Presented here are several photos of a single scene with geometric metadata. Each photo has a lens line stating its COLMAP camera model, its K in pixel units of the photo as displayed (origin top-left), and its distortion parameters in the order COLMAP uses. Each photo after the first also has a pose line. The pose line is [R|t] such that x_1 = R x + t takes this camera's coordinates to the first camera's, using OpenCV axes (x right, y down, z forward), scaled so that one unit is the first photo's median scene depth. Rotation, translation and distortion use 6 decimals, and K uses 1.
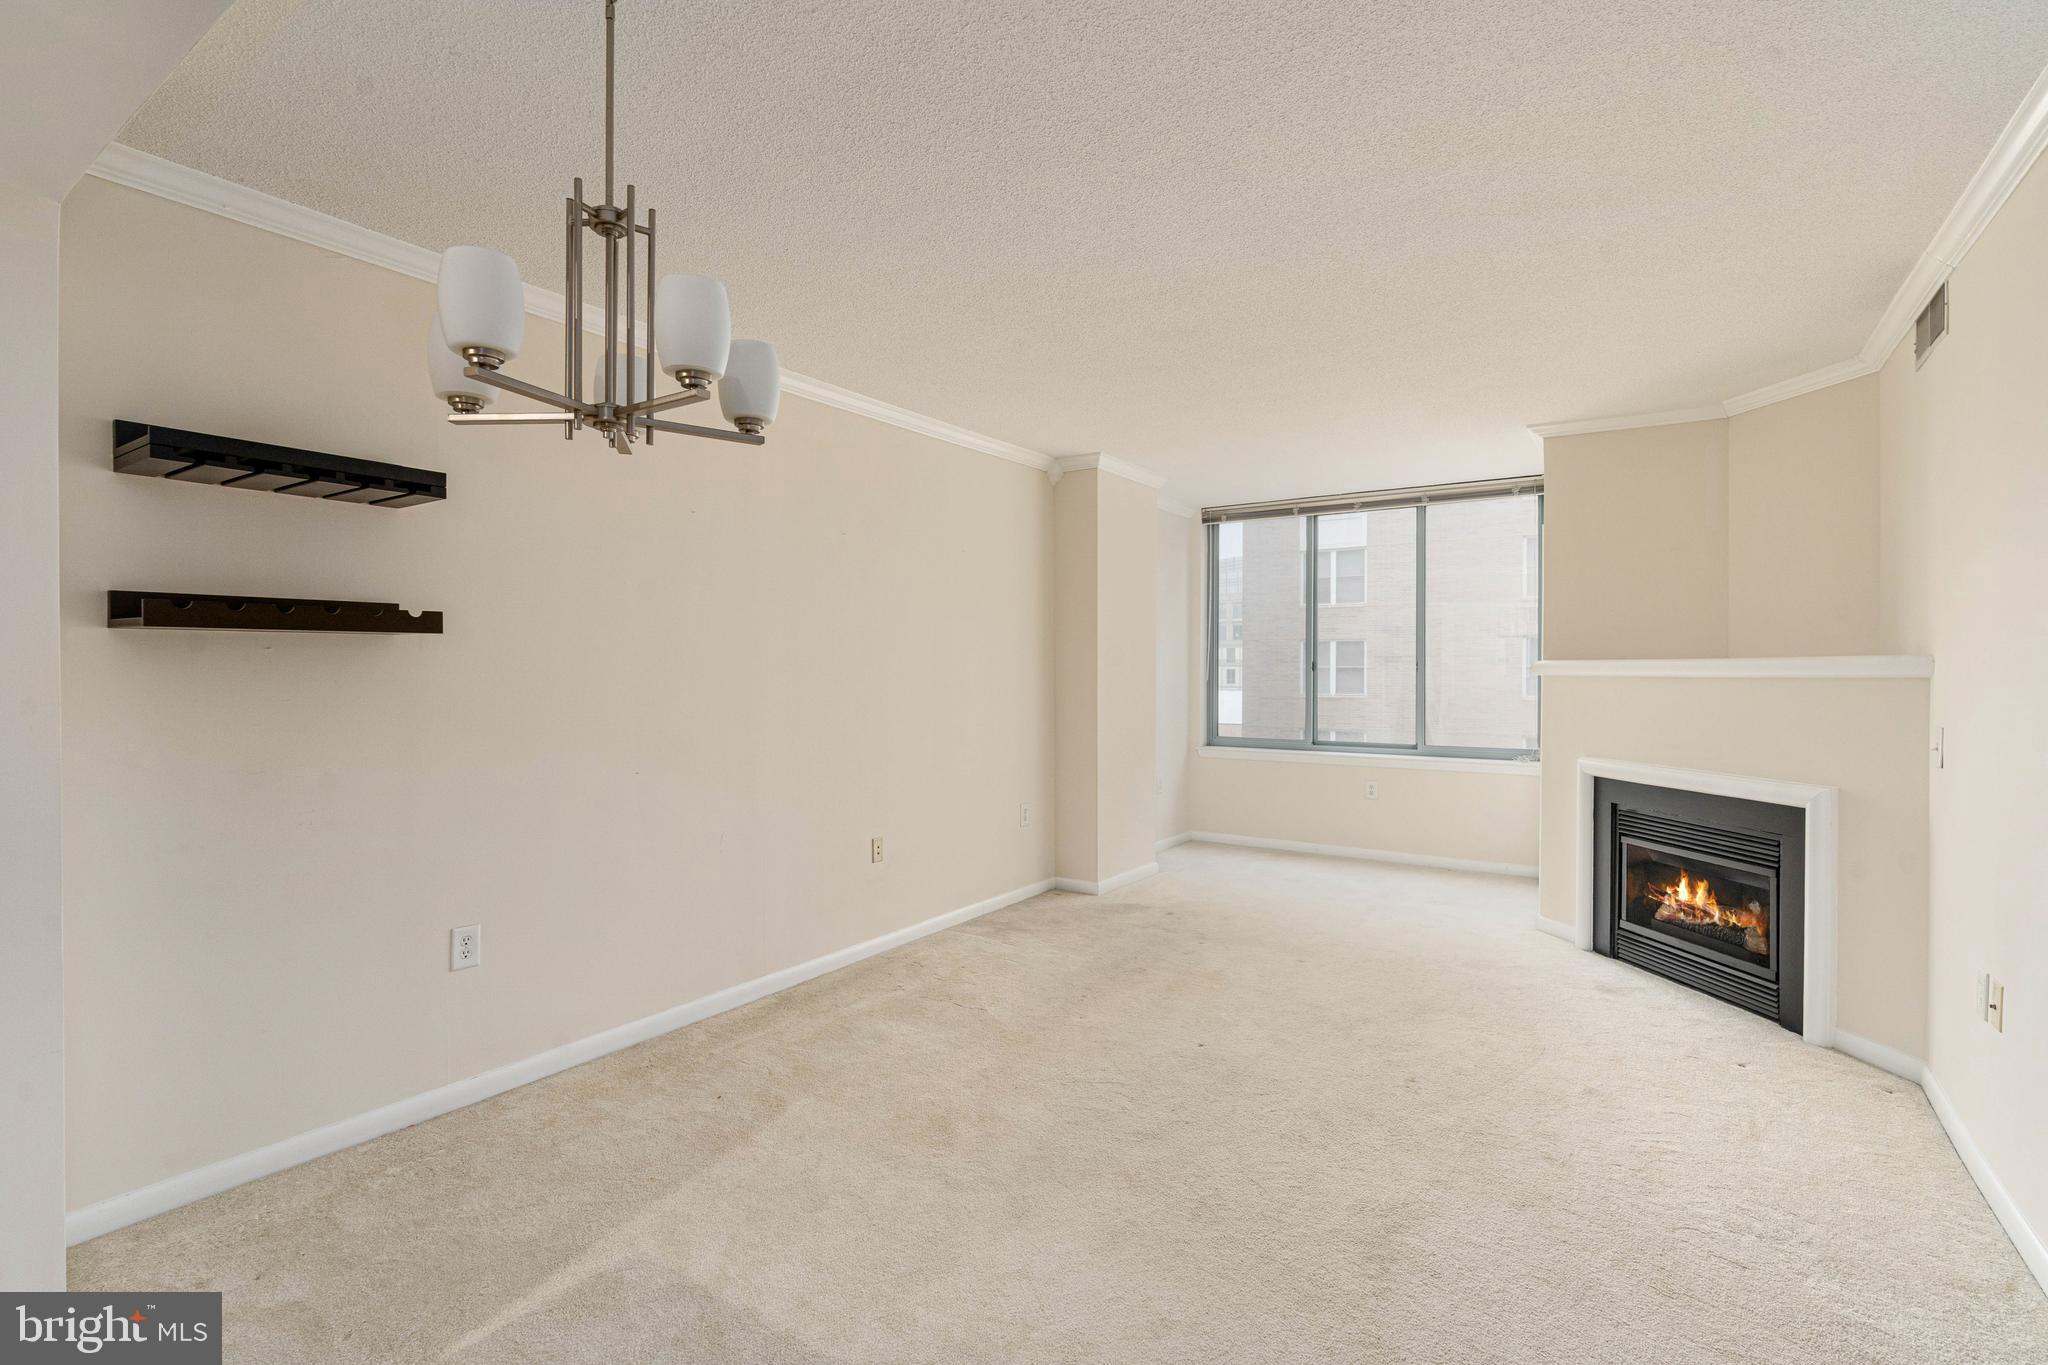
lens RADIAL K [[944.4, 0, 1033.0], [0, 944.4, 678.0], [0, 0, 1]] dist [-0.002117, 0.000198]
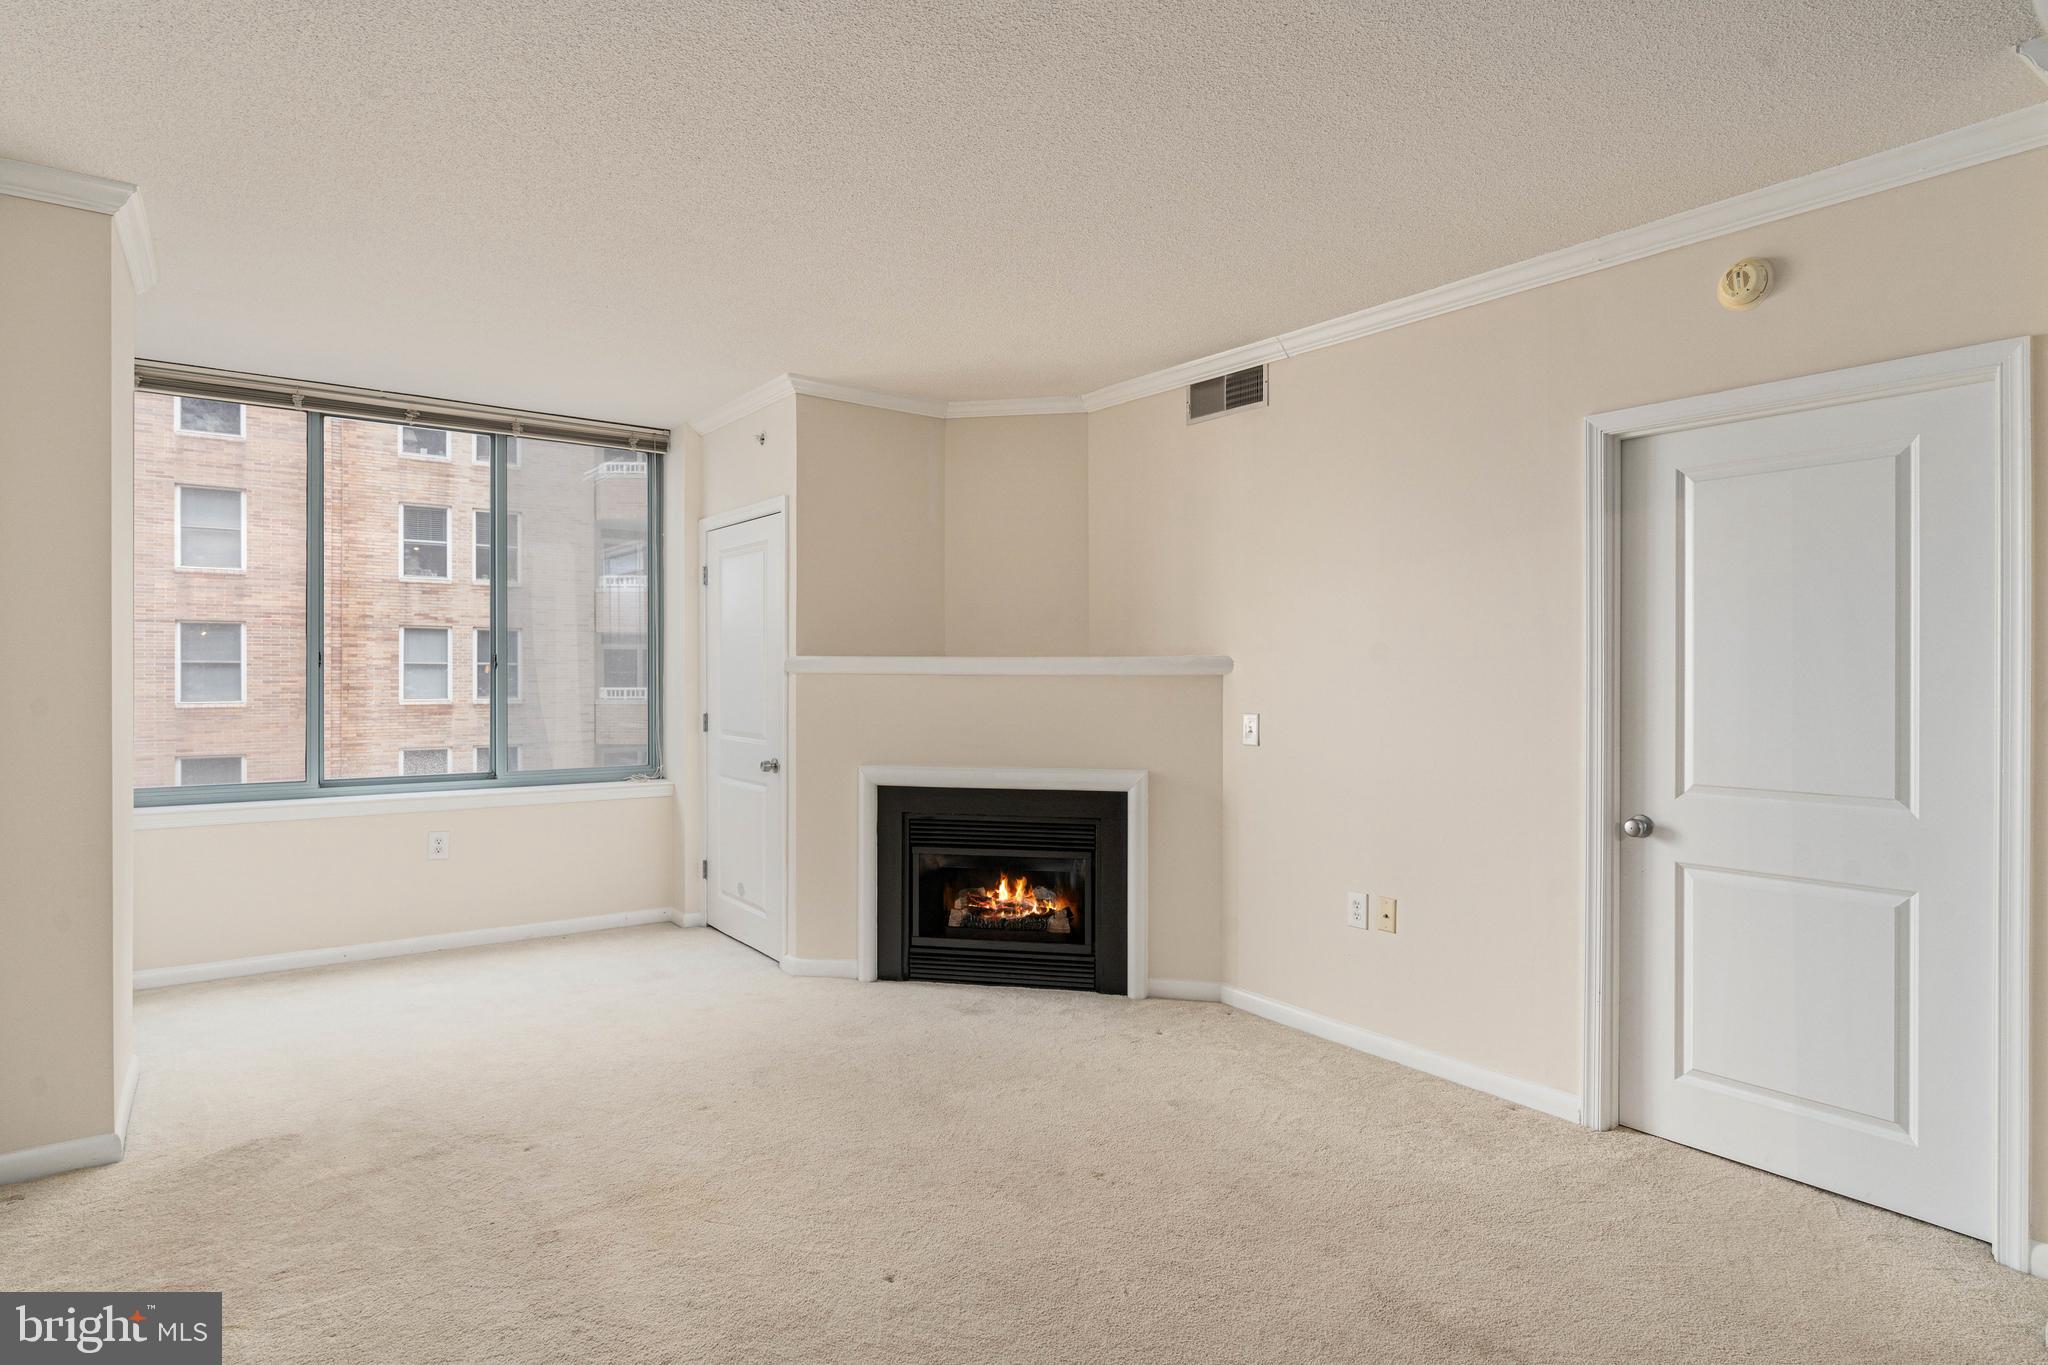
lens RADIAL K [[1106.9, 0, 1029.5], [0, 1106.9, 675.7], [0, 0, 1]] dist [-0.013313, 0.008333]
pose [[0.334342, -0.003055, 0.942447, -0.360081], [0.004148, 0.999990, 0.001770, -0.001899], [-0.942443, 0.003317, 0.334351, 0.524339]]
